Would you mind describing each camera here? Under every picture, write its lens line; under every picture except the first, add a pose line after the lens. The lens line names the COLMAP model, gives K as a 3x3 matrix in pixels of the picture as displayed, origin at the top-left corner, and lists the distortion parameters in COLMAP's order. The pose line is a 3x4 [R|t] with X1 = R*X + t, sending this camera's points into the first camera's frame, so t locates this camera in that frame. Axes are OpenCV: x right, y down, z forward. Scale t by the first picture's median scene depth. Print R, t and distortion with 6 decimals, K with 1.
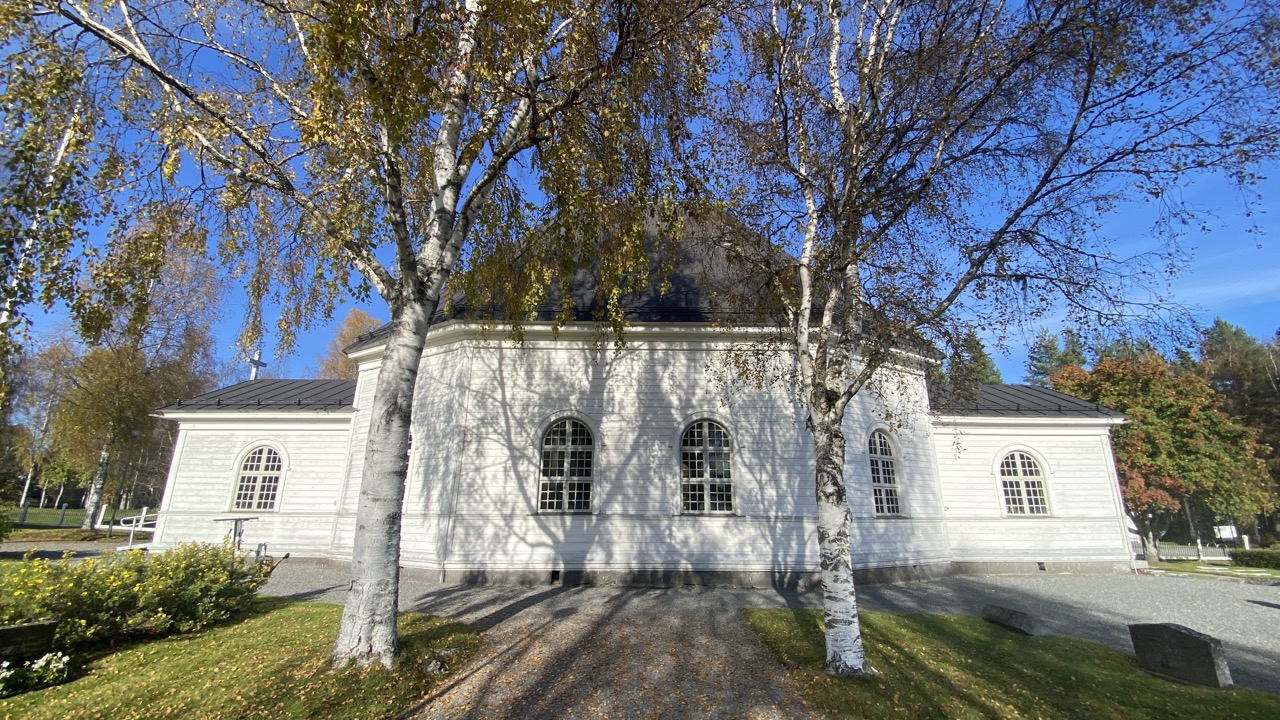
lens RADIAL K [[470.3, 0, 640.0], [0, 470.3, 360.0], [0, 0, 1]] dist [0.016673, -0.000037]
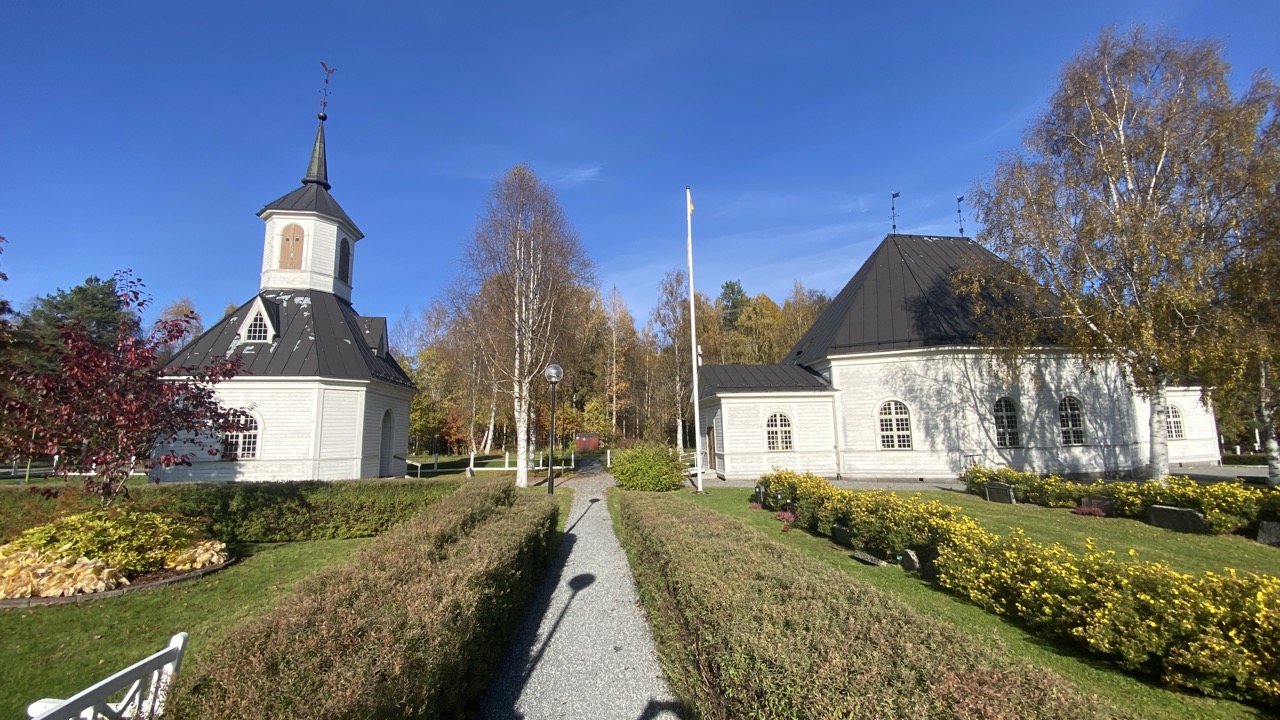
lens RADIAL K [[470.3, 0, 640.0], [0, 470.3, 360.0], [0, 0, 1]] dist [0.016673, -0.000037]
pose [[0.990017, -0.010746, 0.140538, -1.846210], [-0.010023, 0.989197, 0.146249, -0.282808], [-0.140591, -0.146197, 0.979214, -0.603188]]
